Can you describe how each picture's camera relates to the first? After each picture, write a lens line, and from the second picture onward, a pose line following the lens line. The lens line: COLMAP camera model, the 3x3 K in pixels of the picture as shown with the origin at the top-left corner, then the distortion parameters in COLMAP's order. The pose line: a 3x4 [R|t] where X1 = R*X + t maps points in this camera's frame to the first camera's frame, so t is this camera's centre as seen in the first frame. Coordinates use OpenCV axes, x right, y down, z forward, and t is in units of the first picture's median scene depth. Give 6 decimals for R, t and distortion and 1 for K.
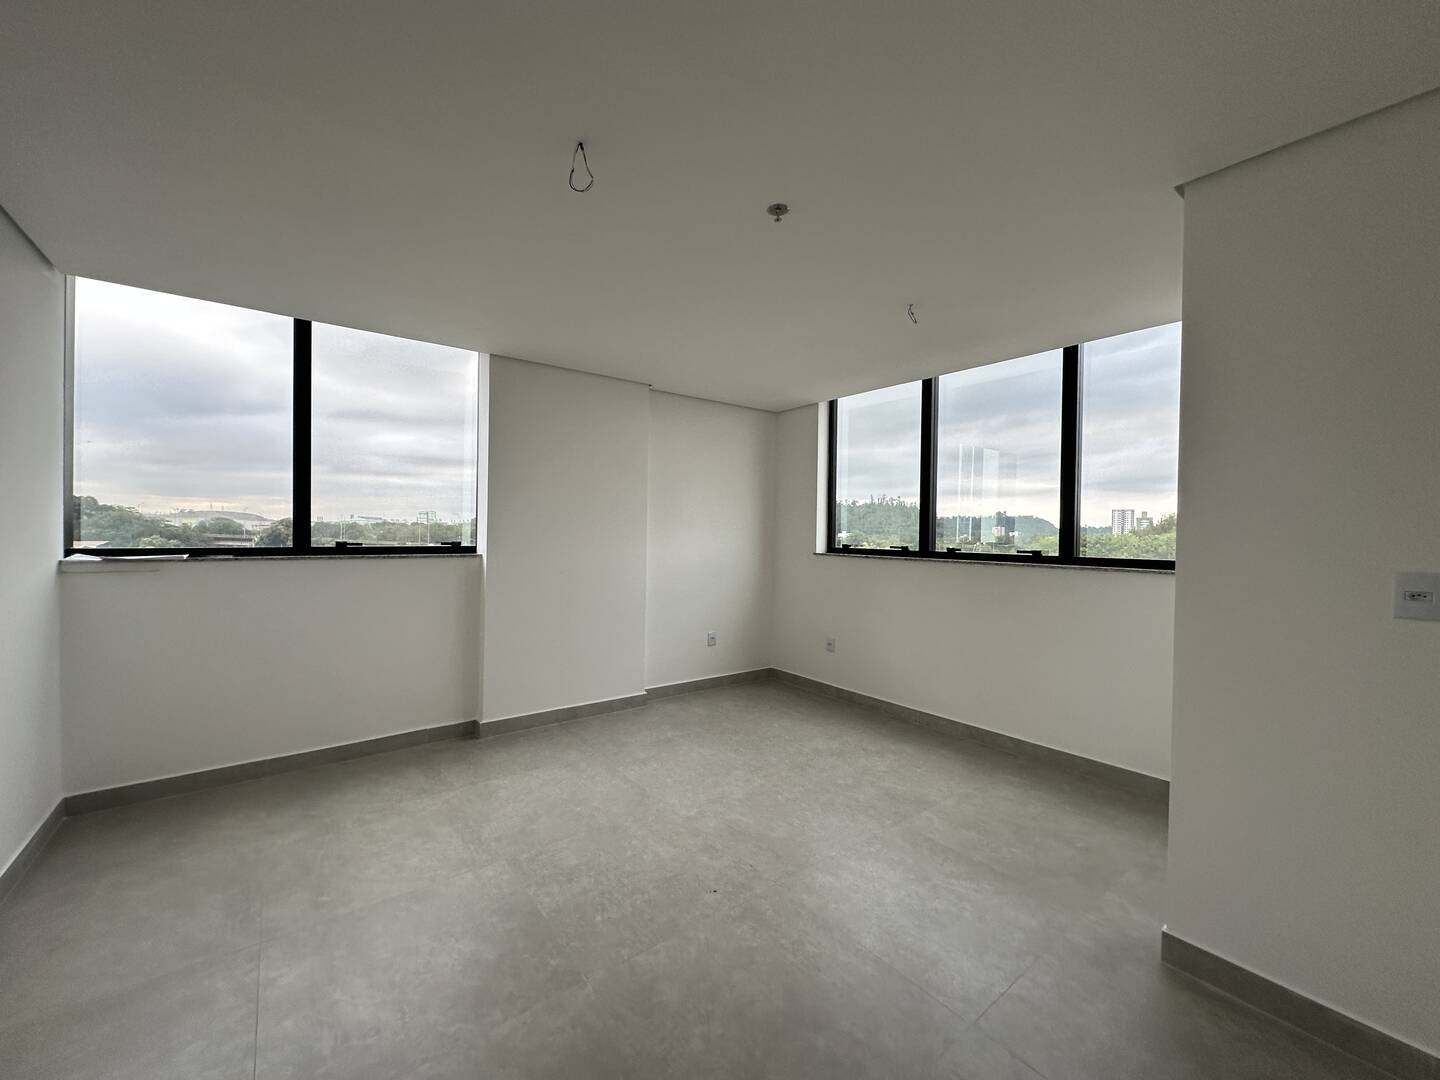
lens RADIAL K [[576.1, 0, 717.1], [0, 576.1, 531.7], [0, 0, 1]] dist [-0.002968, 0.000037]
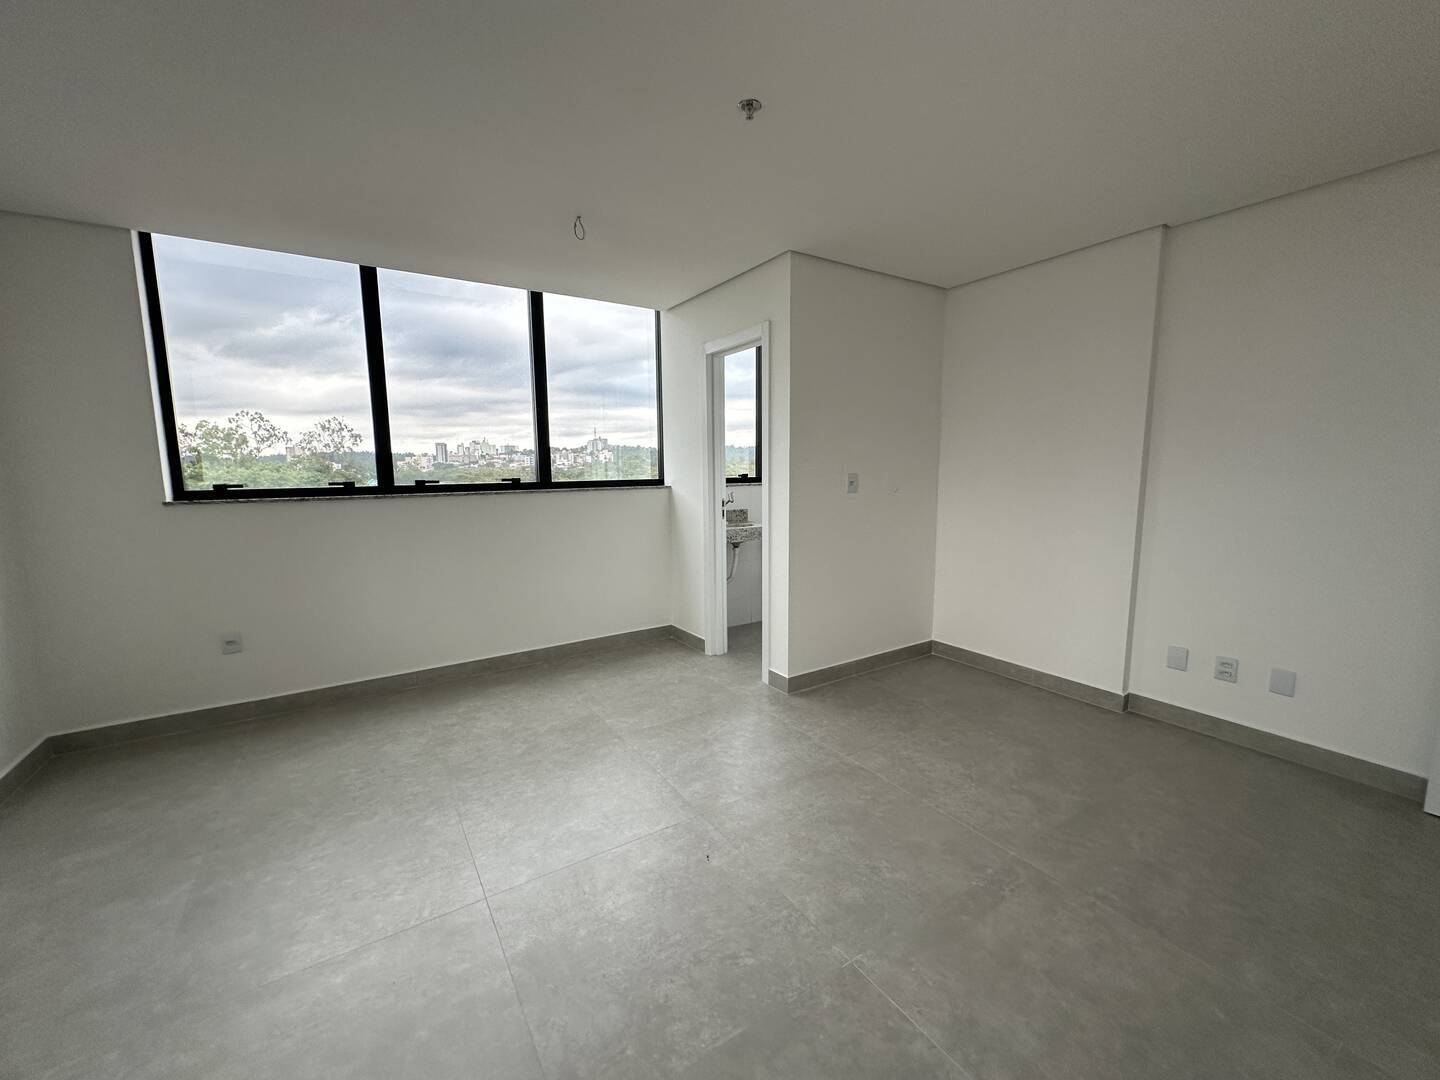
lens RADIAL K [[576.1, 0, 721.5], [0, 576.1, 536.3], [0, 0, 1]] dist [-0.002968, 0.000037]
pose [[0.069215, -0.136496, 0.988220, -0.655978], [0.013104, 0.990634, 0.135912, -0.001717], [-0.997516, 0.003543, 0.070356, 0.716331]]
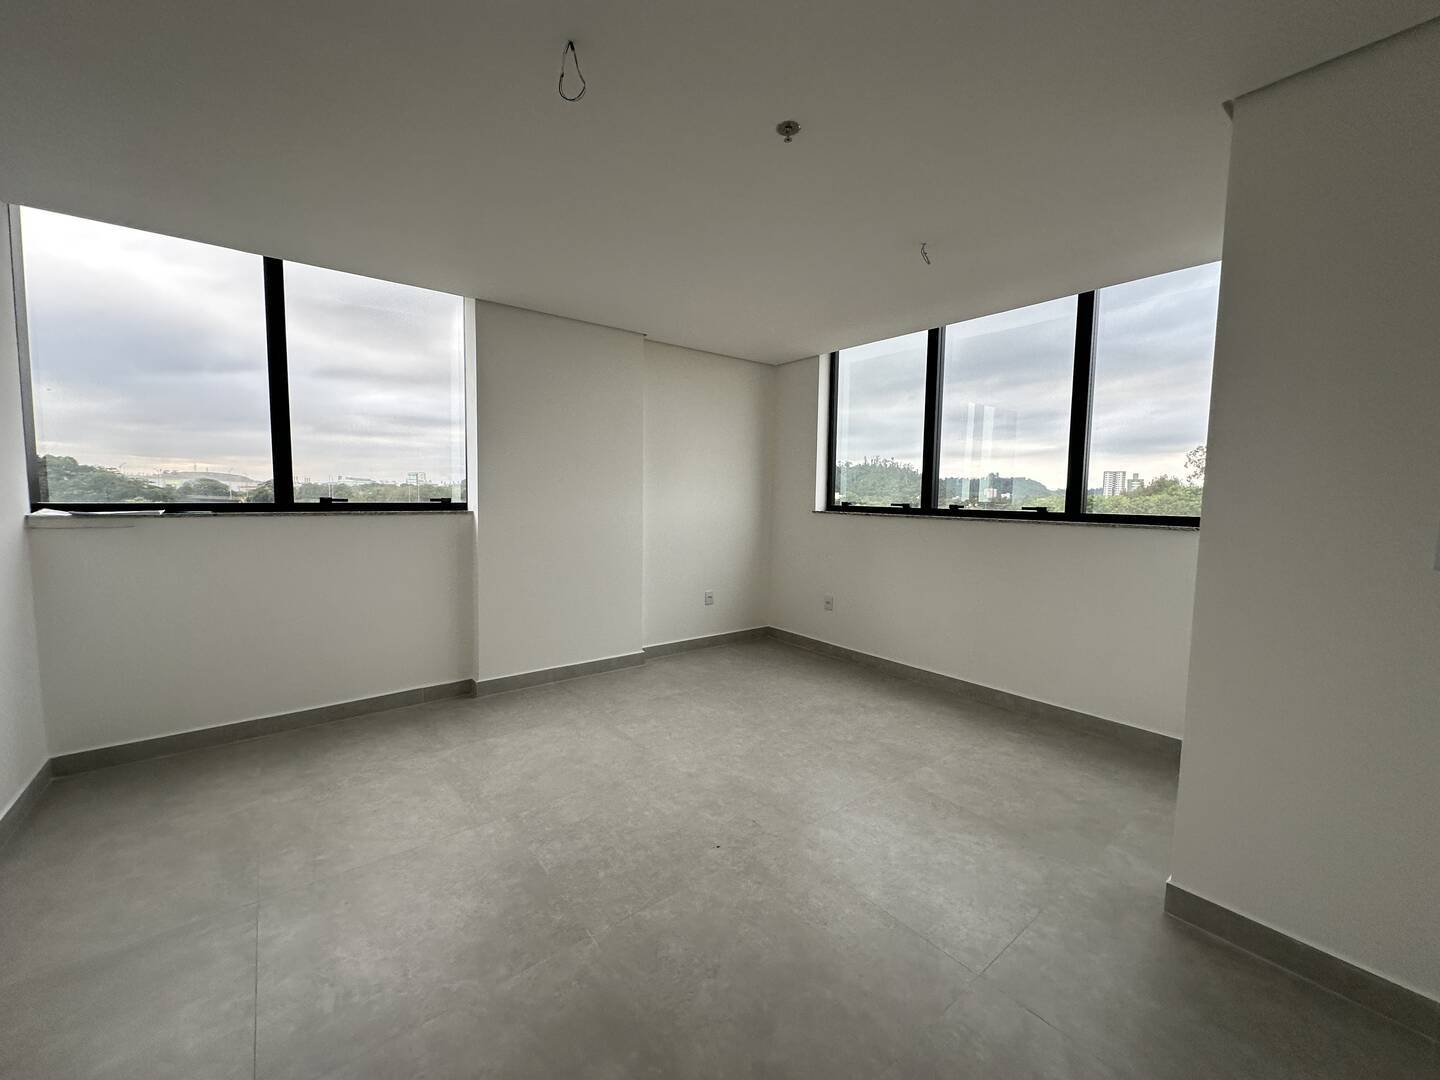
lens RADIAL K [[576.1, 0, 715.8], [0, 576.1, 533.3], [0, 0, 1]] dist [-0.002968, 0.000037]
pose [[0.999940, -0.000693, 0.010916, -0.014471], [-0.000057, 0.997650, 0.068520, 0.013340], [-0.010938, -0.068517, 0.997590, 0.036015]]
